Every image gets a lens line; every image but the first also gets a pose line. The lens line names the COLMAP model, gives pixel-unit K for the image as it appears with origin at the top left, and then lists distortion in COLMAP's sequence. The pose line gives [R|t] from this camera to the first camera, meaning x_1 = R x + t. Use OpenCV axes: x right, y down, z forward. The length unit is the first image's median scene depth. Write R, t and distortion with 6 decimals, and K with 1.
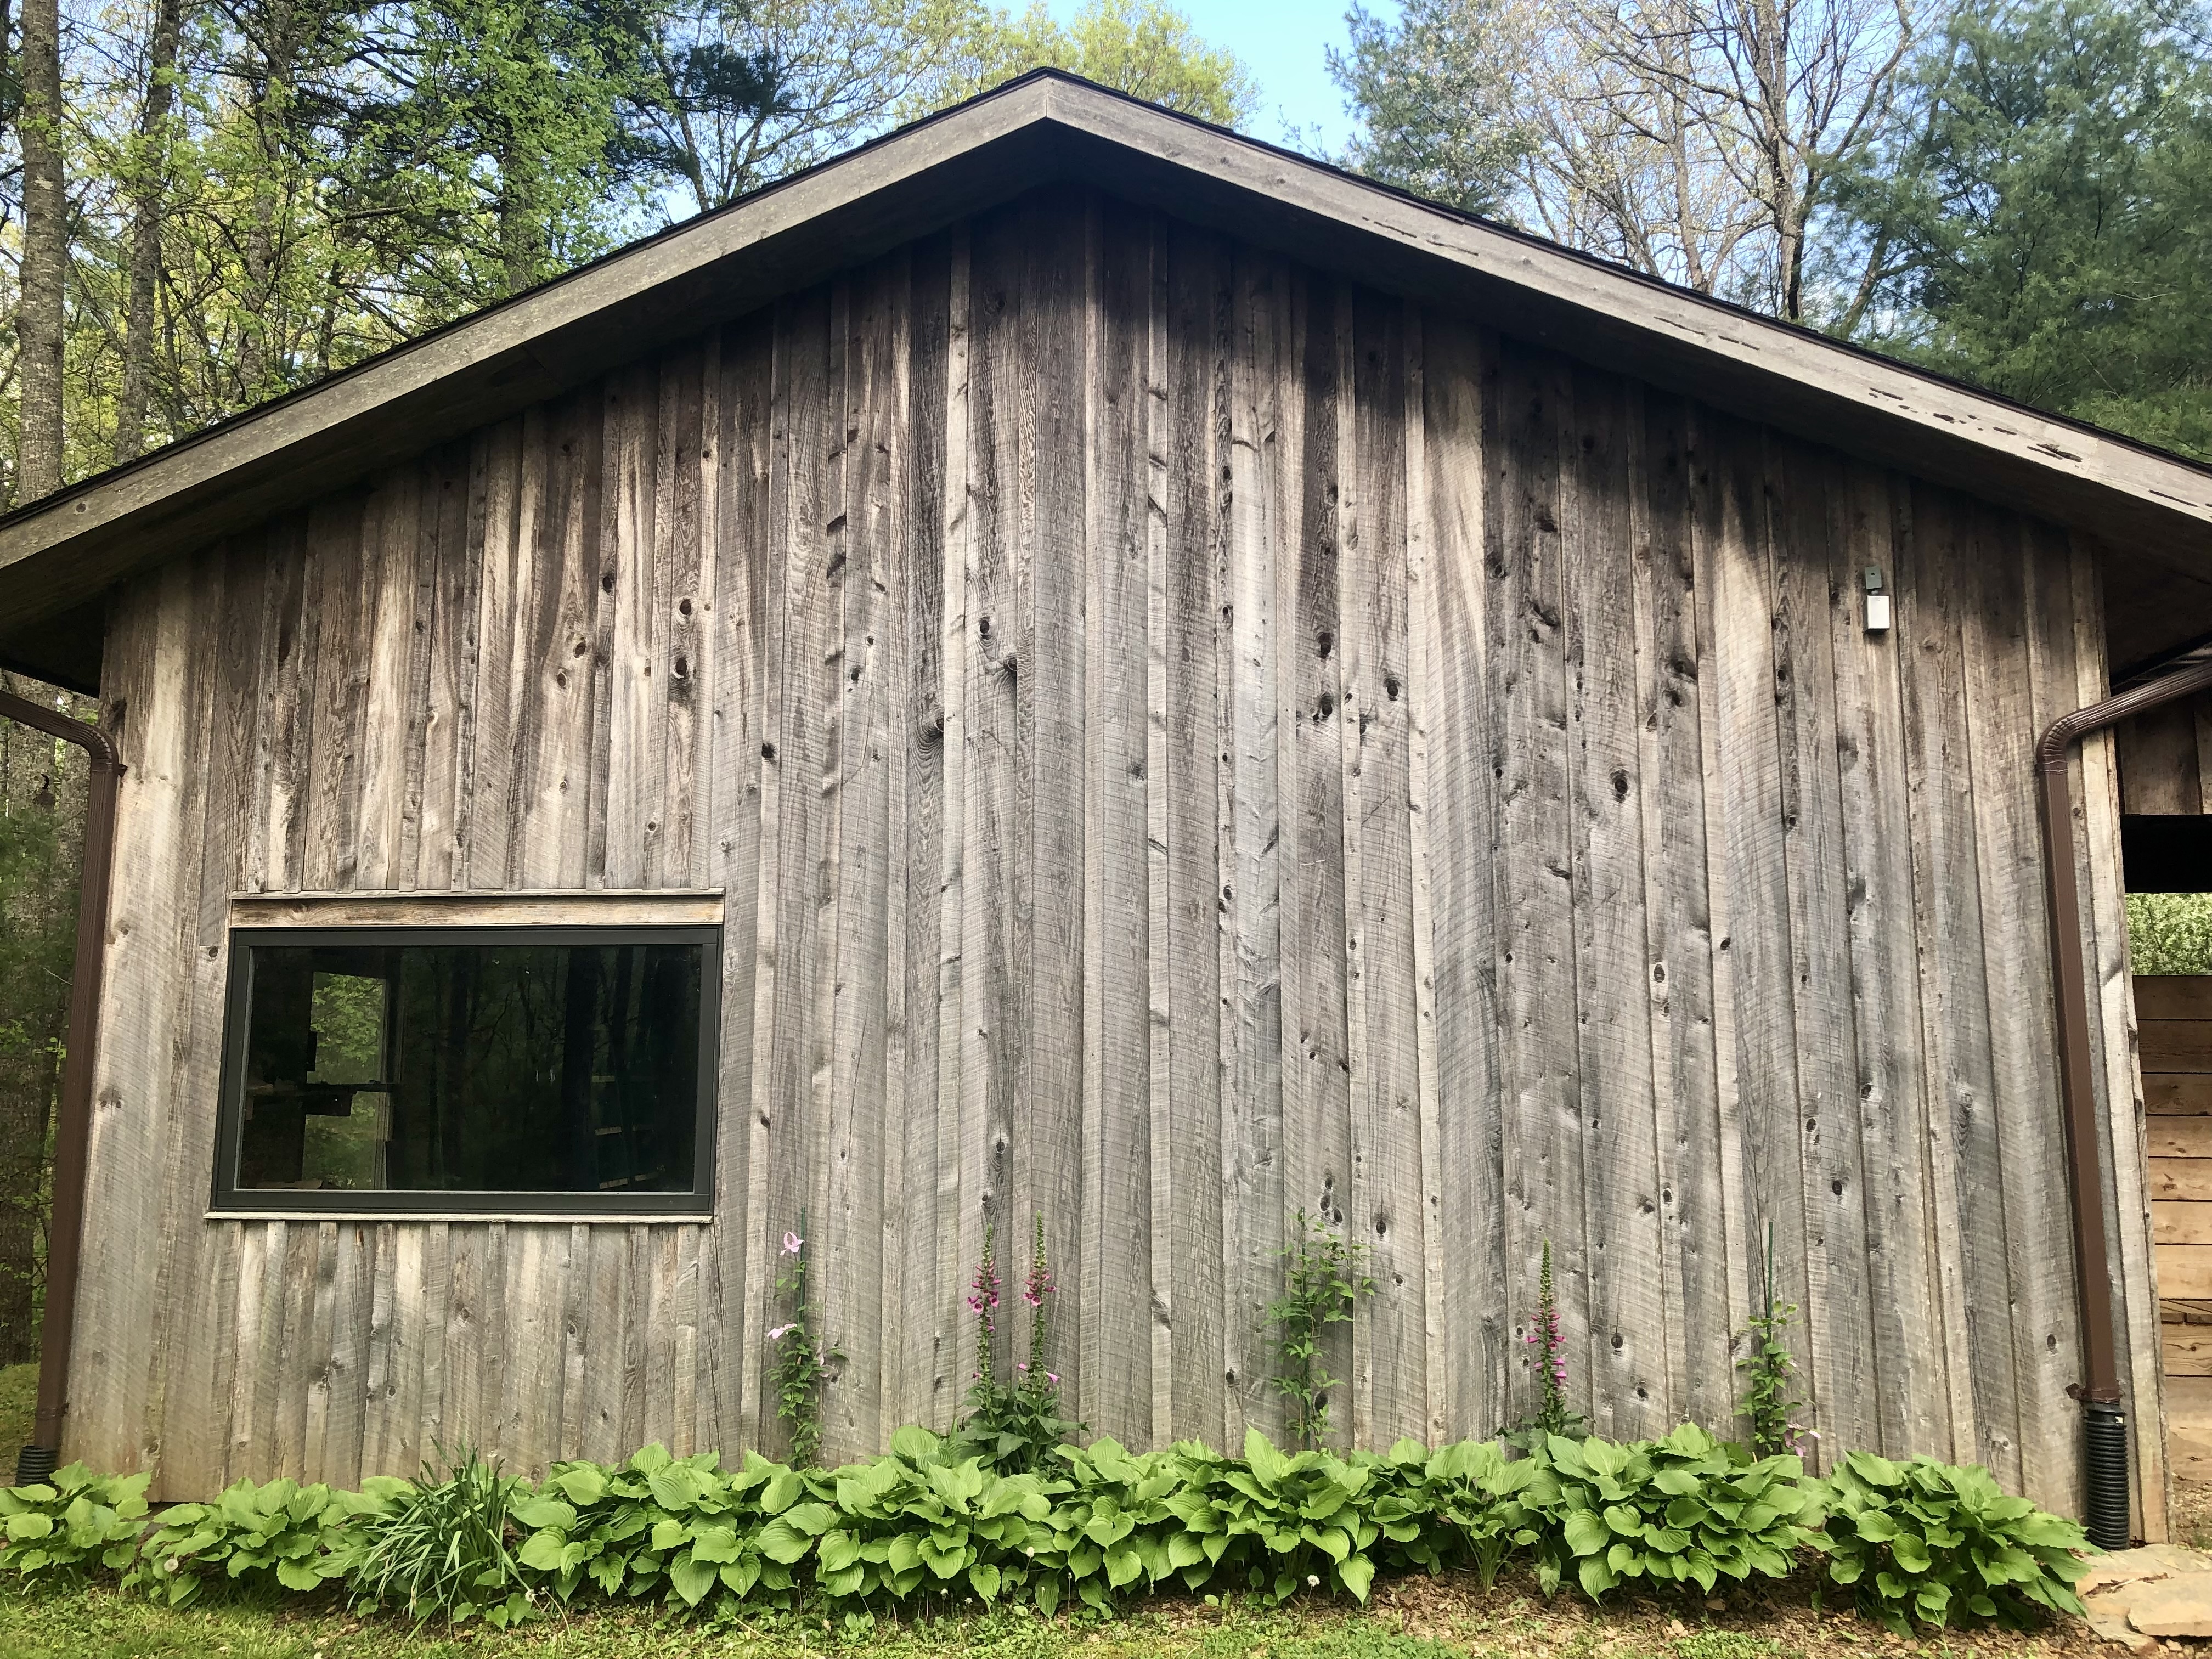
lens RADIAL K [[1777.7, 0, 1089.1], [0, 1777.7, 805.6], [0, 0, 1]] dist [0.027265, -0.009699]
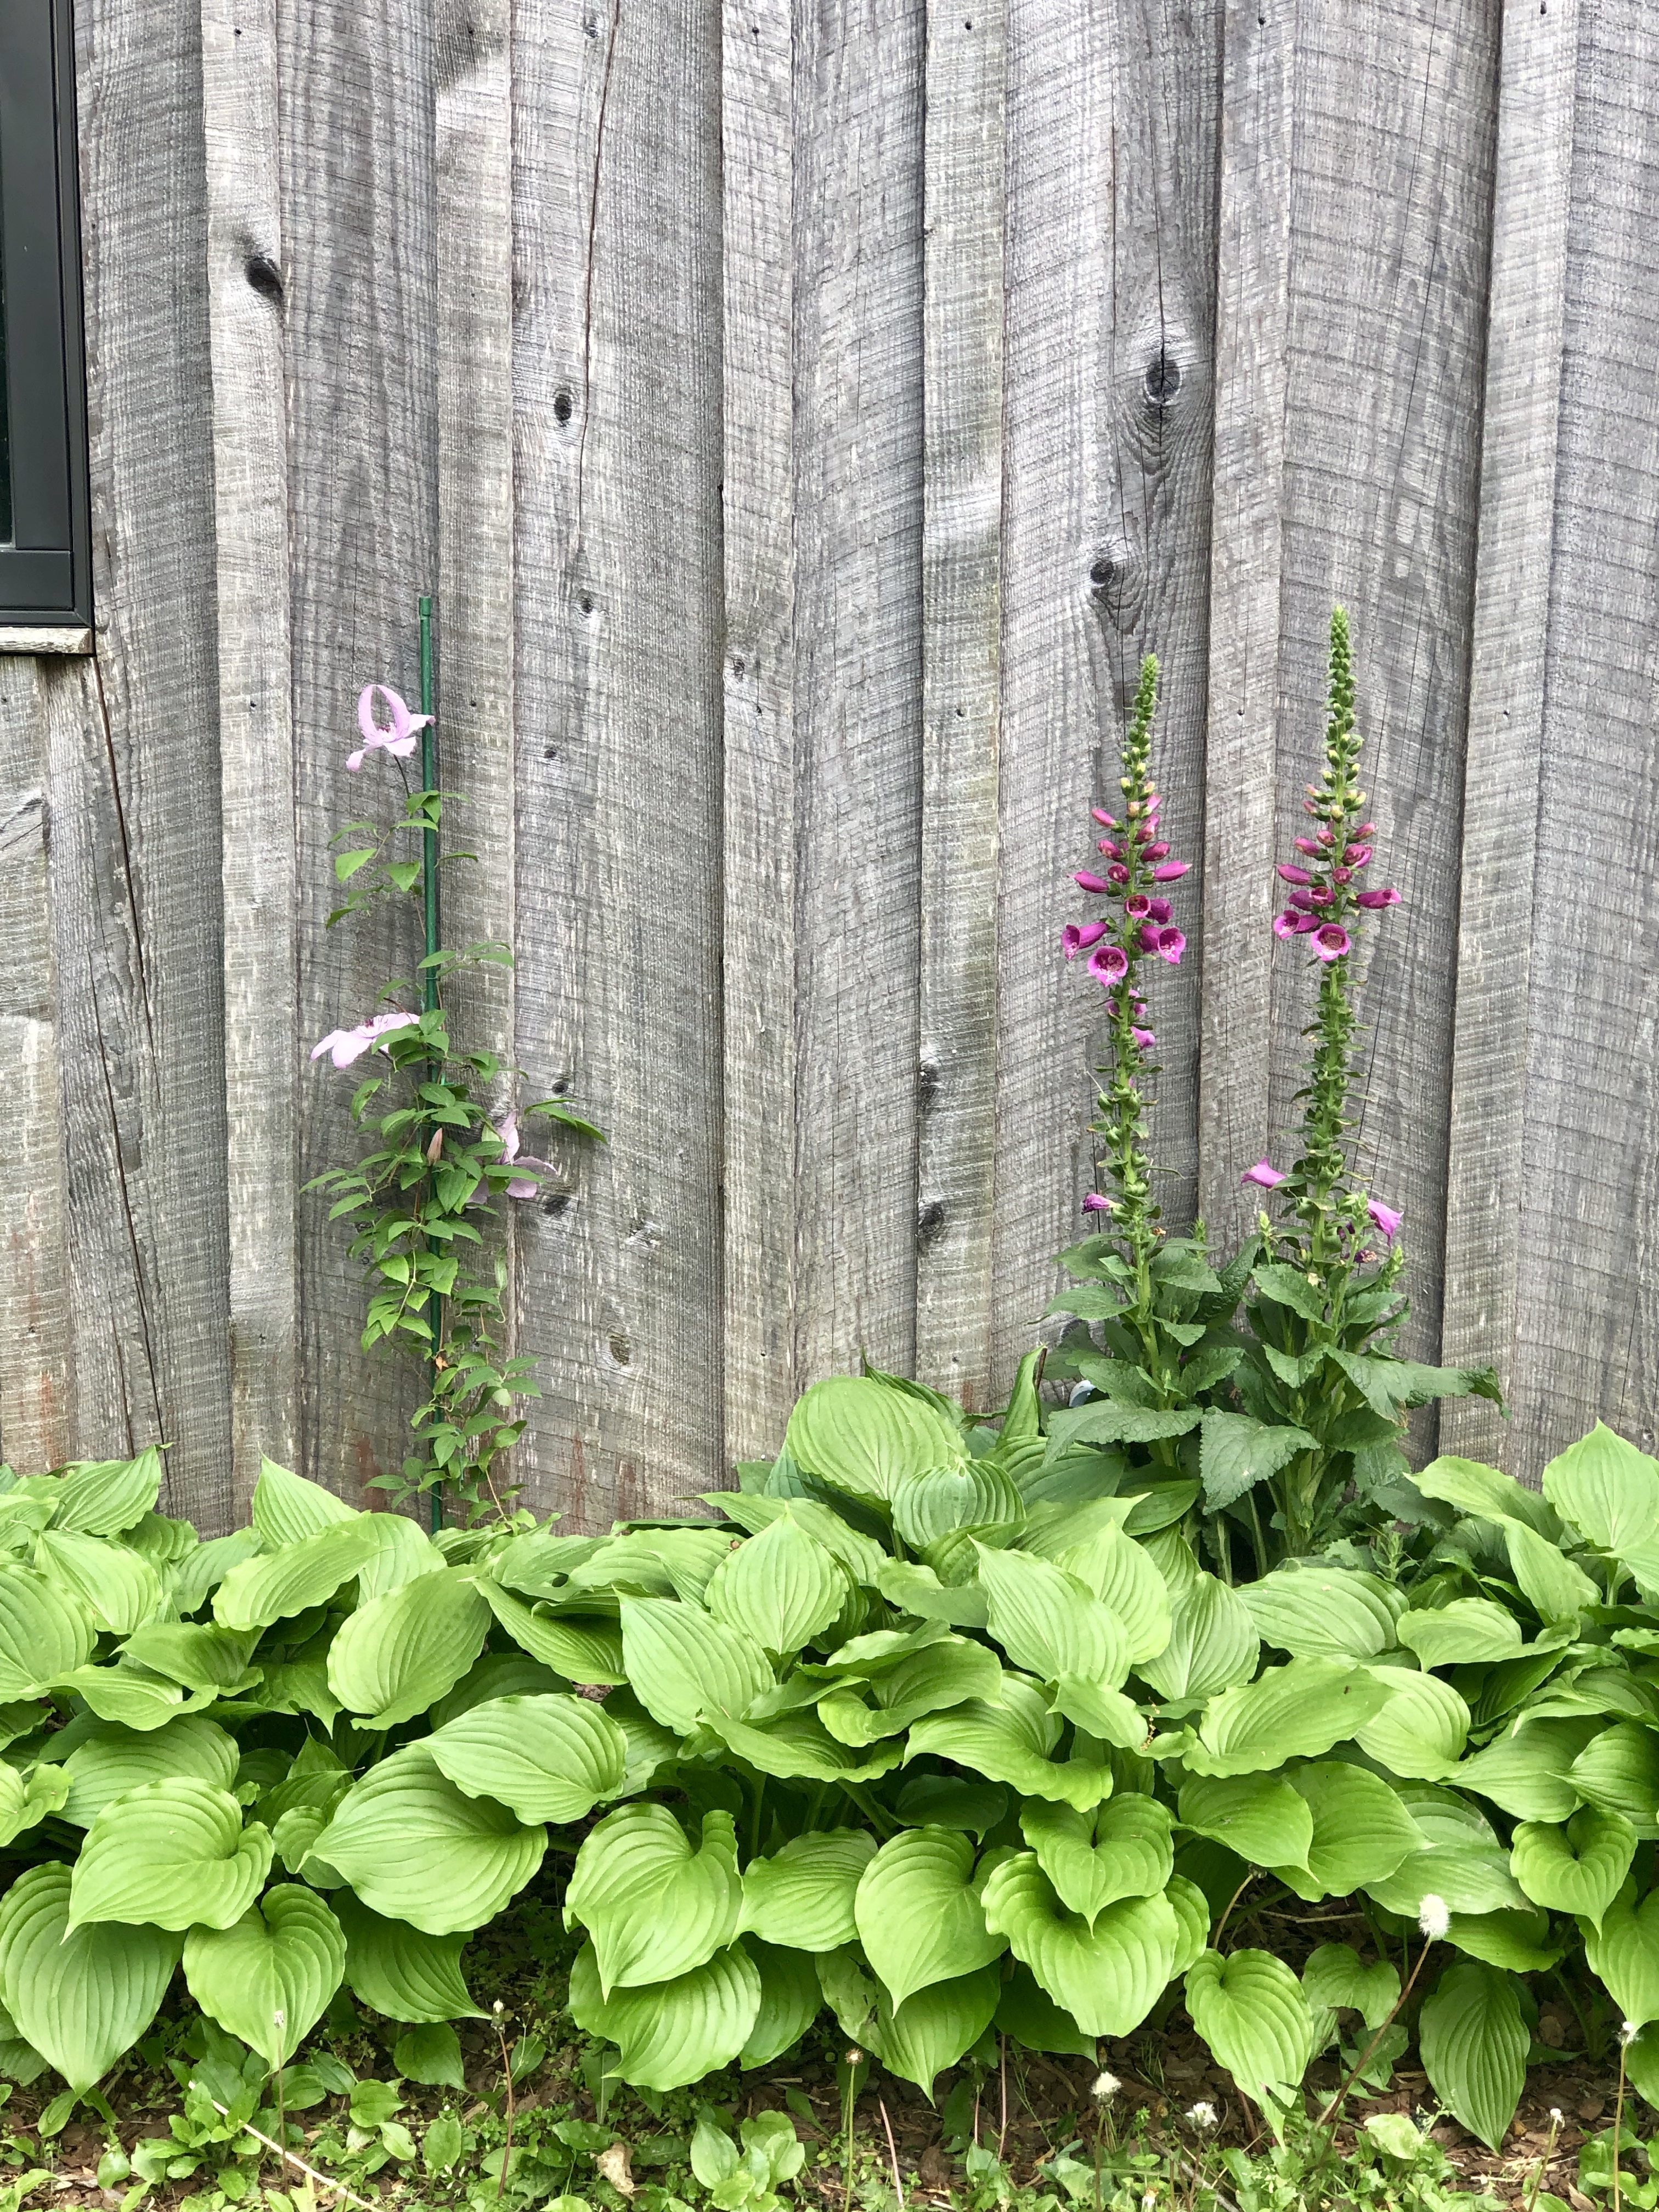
lens RADIAL K [[3694.8, 0, 837.3], [0, 3694.8, 1102.8], [0, 0, 1]] dist [0.057675, 0.000000]
pose [[0.999820, 0.009161, -0.016634, -0.098280], [-0.003595, 0.951412, 0.307900, 0.140262], [0.018646, -0.307785, 0.951273, 0.498536]]
